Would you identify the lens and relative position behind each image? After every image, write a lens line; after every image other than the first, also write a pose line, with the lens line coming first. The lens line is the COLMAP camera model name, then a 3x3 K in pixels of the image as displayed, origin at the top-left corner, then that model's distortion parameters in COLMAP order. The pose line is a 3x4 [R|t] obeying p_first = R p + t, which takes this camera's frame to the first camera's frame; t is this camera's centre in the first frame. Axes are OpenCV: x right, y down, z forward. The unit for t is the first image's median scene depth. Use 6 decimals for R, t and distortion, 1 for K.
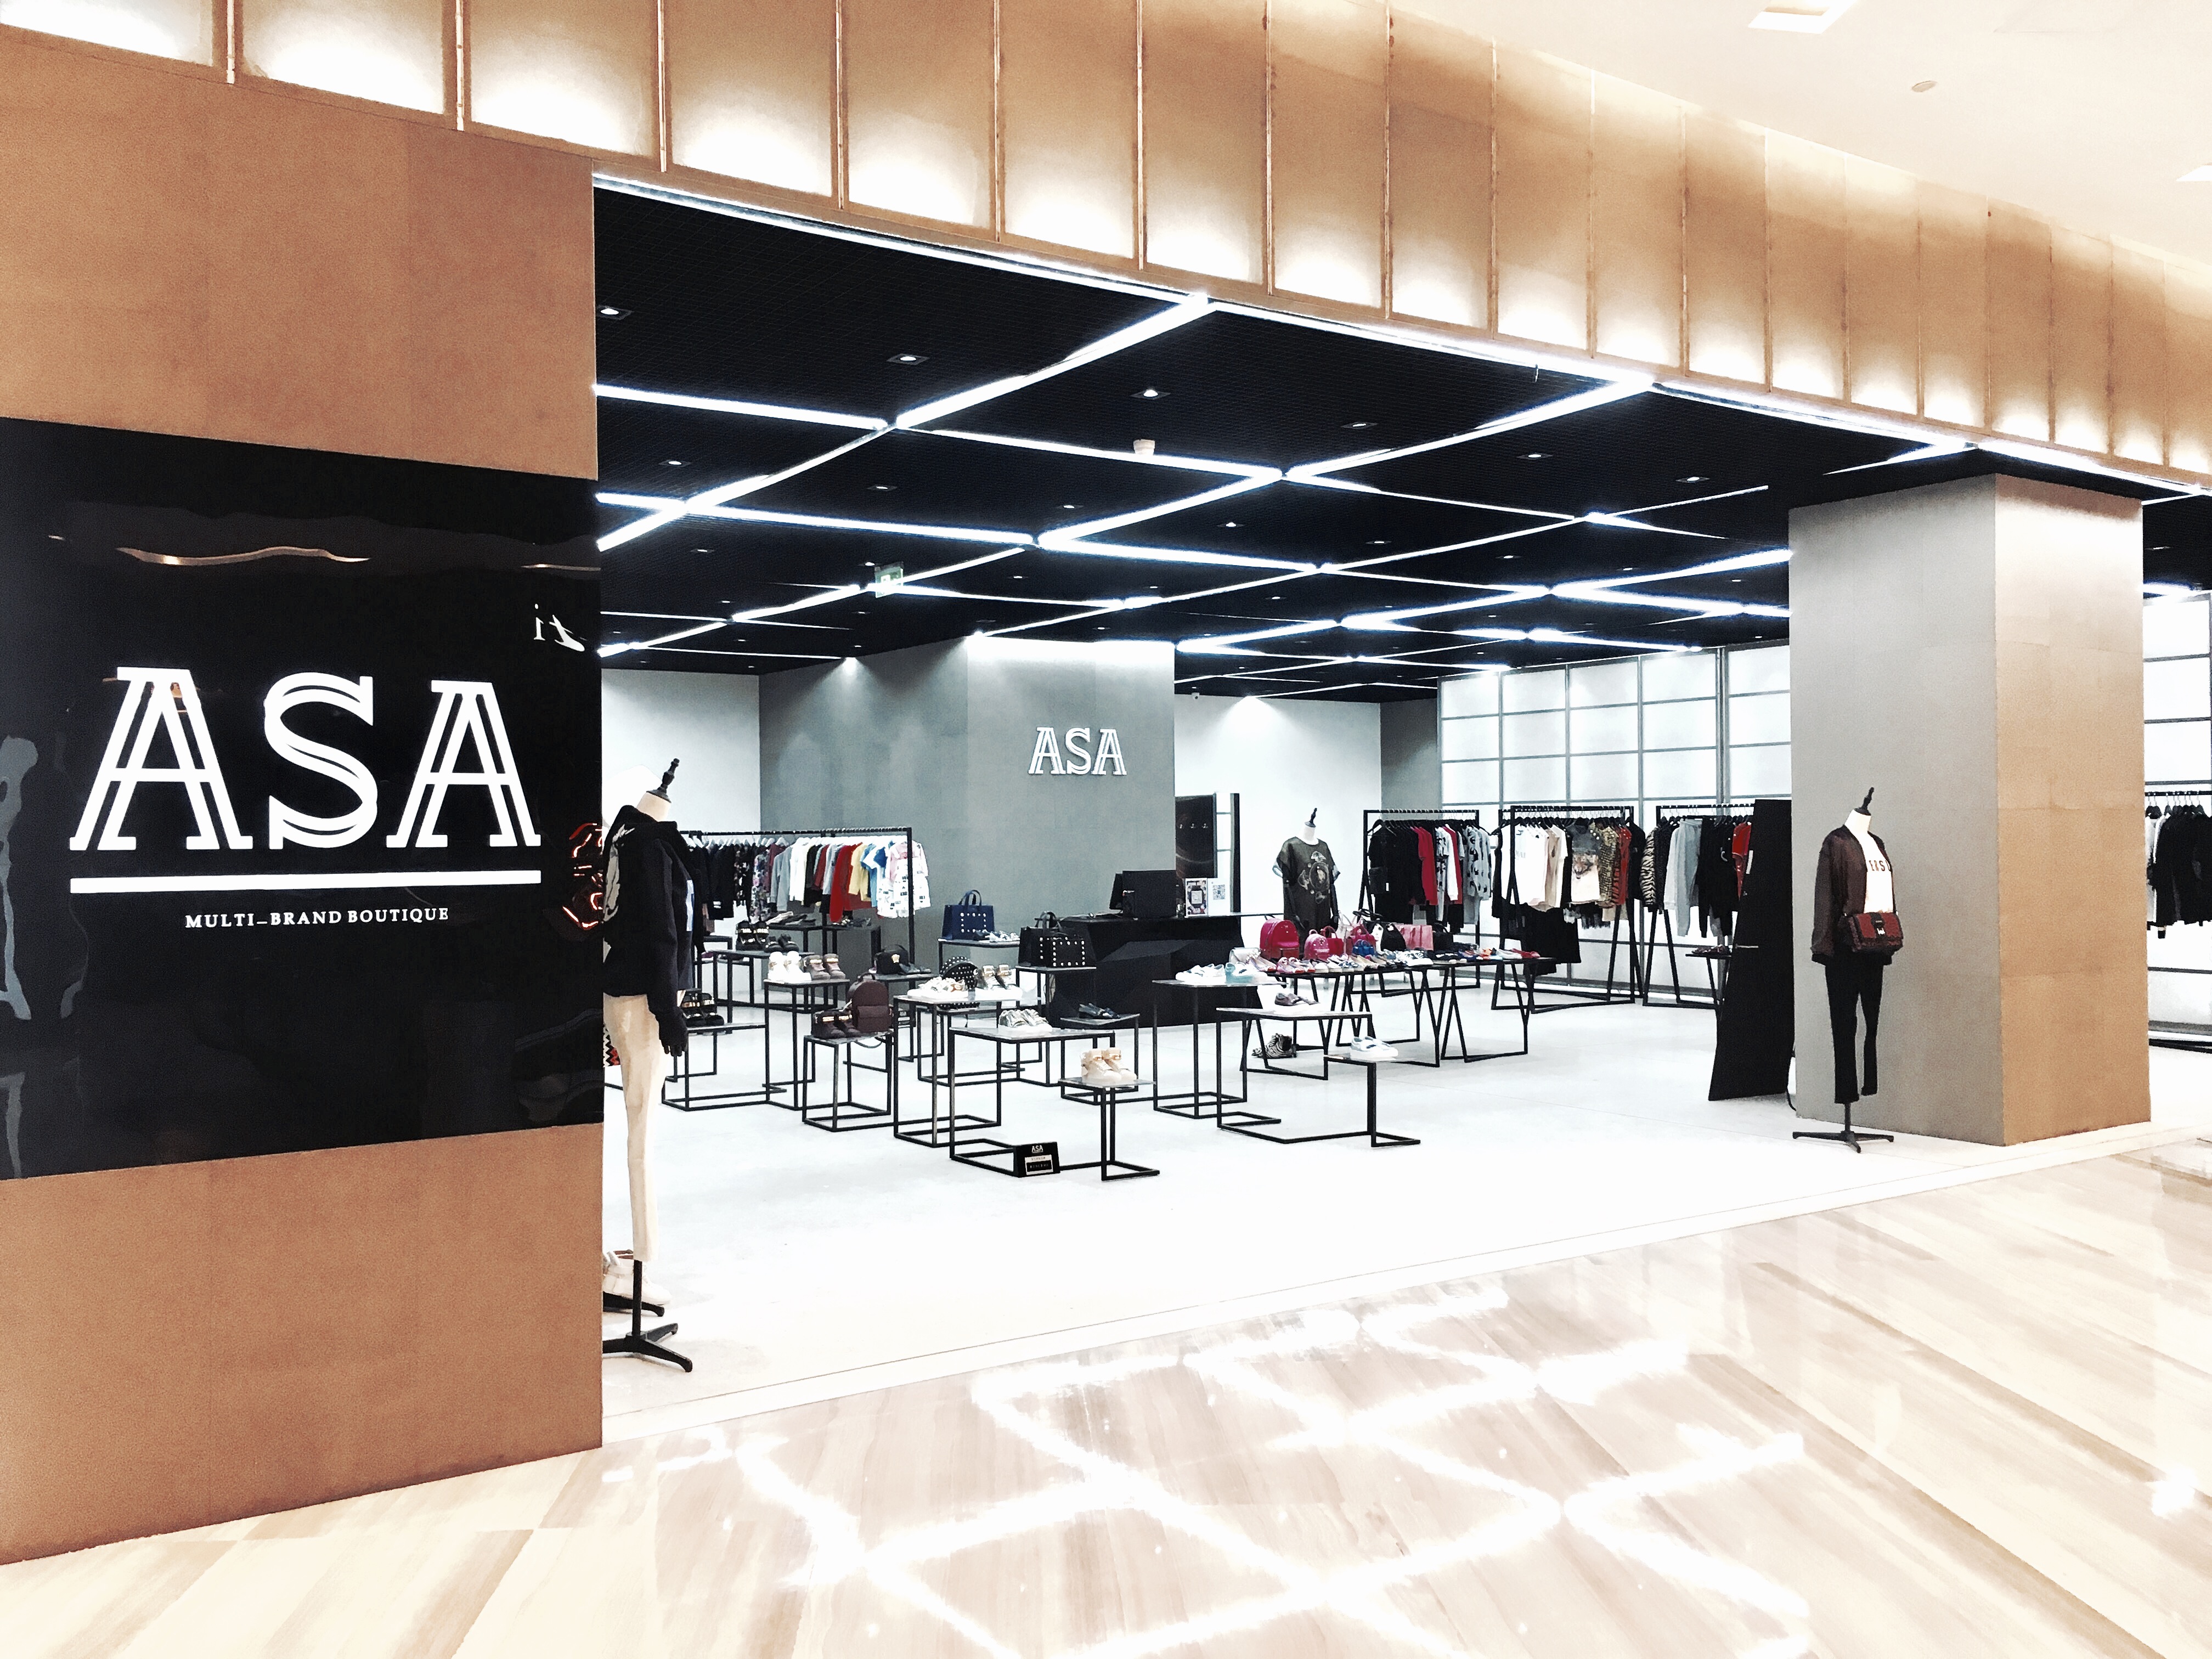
lens RADIAL K [[1880.5, 0, 1106.0], [0, 1880.5, 829.5], [0, 0, 1]] dist [0.045766, -0.003436]
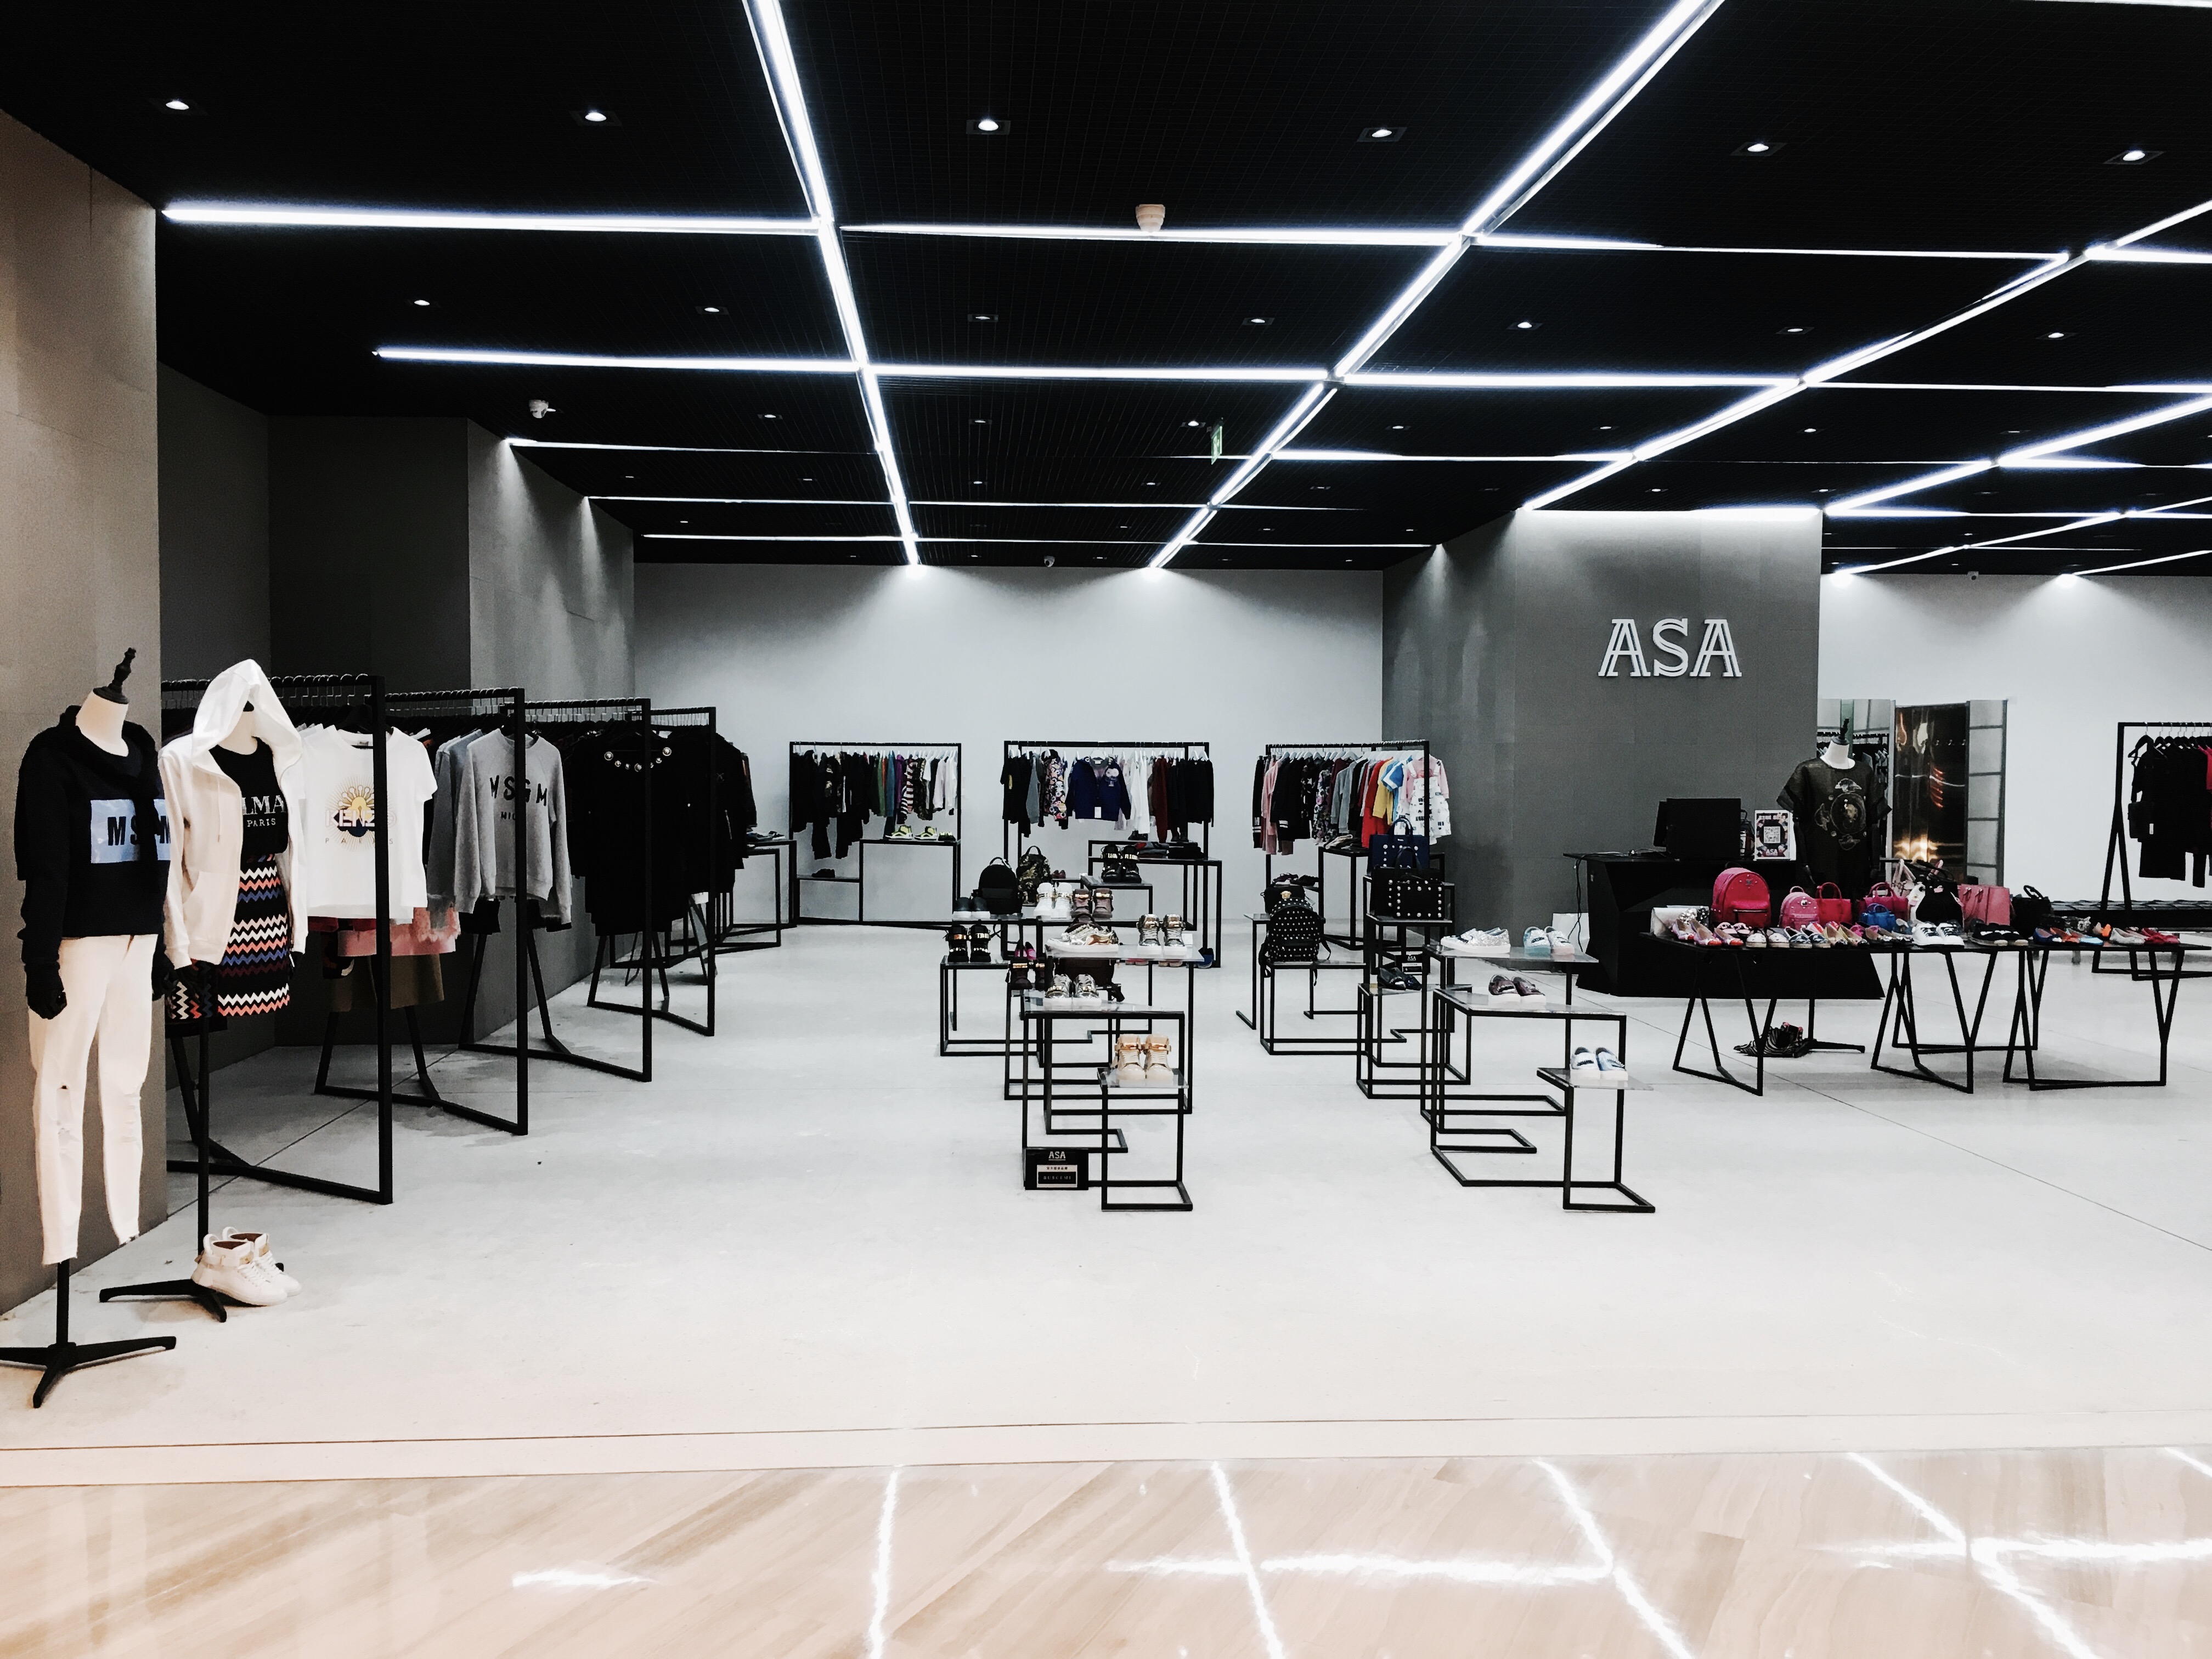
lens RADIAL K [[1880.5, 0, 1106.0], [0, 1880.5, 829.5], [0, 0, 1]] dist [0.045766, -0.003436]
pose [[0.862079, 0.033850, -0.505643, 0.191020], [-0.010694, 0.998760, 0.048629, -0.000795], [0.506662, -0.036515, 0.861371, 0.182394]]
